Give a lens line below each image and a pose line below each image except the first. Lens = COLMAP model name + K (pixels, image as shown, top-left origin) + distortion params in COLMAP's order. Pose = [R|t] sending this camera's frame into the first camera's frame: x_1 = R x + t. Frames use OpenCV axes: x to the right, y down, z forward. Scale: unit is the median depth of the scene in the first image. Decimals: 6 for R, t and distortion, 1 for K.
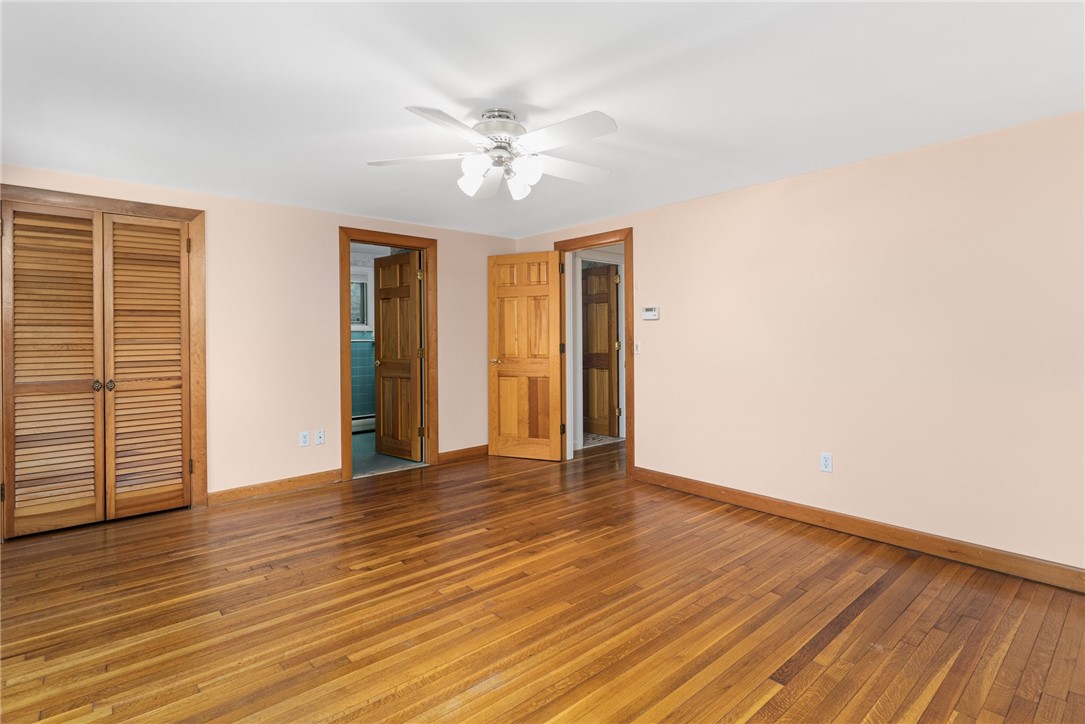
lens RADIAL K [[535.2, 0, 536.4], [0, 535.2, 346.5], [0, 0, 1]] dist [-0.002237, 0.000039]
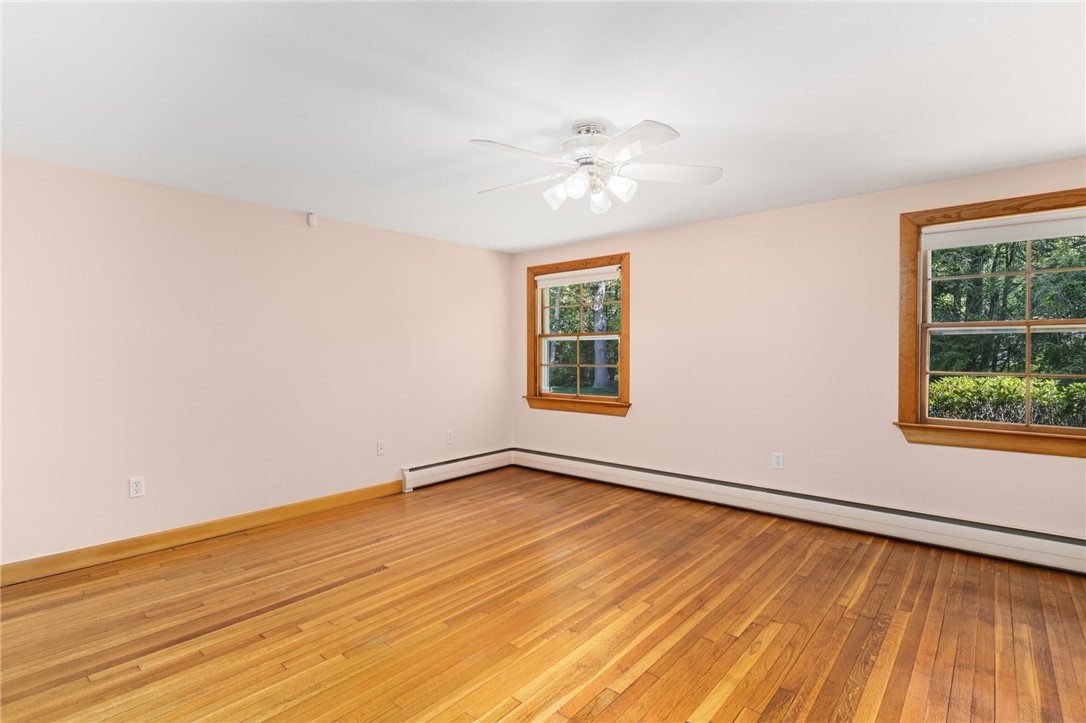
lens RADIAL K [[523.9, 0, 535.0], [0, 523.9, 358.1], [0, 0, 1]] dist [0.002158, 0.001336]
pose [[-0.990033, 0.006830, -0.140673, 0.177079], [0.003796, 0.999755, 0.021821, -0.028952], [0.140787, 0.021069, -0.989816, 2.066830]]
